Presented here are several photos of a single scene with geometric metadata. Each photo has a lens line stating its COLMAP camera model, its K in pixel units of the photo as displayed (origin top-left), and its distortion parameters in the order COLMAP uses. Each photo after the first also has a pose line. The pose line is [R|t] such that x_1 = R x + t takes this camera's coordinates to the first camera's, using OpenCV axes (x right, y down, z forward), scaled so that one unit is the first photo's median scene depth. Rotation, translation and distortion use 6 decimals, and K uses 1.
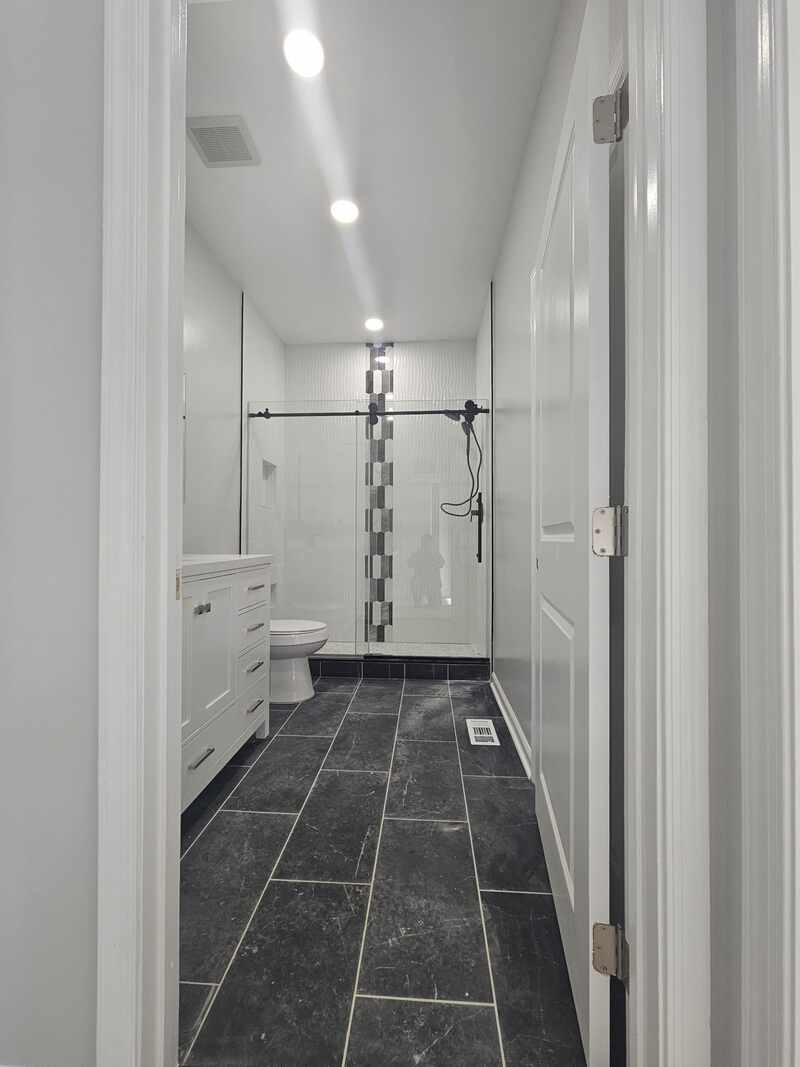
lens RADIAL K [[439.9, 0, 400.0], [0, 439.9, 533.5], [0, 0, 1]] dist [-0.000689, -0.000280]
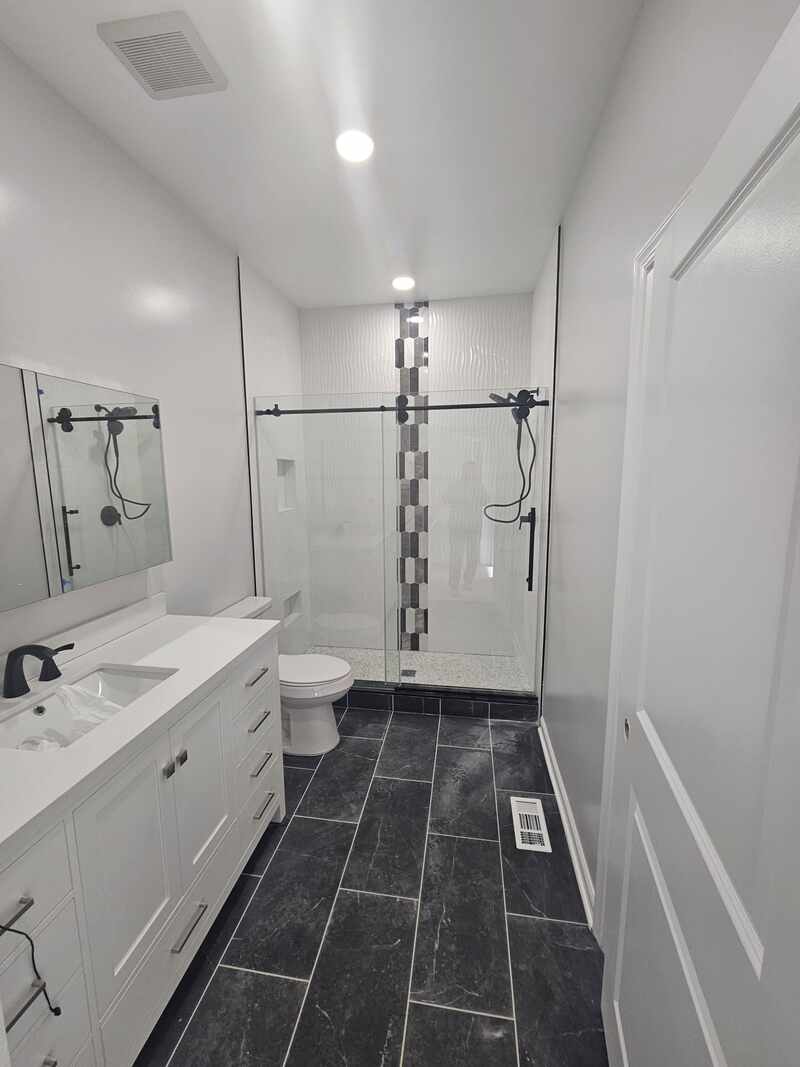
lens RADIAL K [[439.9, 0, 400.0], [0, 439.9, 533.5], [0, 0, 1]] dist [-0.000689, -0.000280]
pose [[0.995957, 0.002338, -0.089804, 0.008418], [0.011558, 0.988017, 0.153909, -0.168398], [0.089087, -0.154324, 0.983996, 0.160699]]
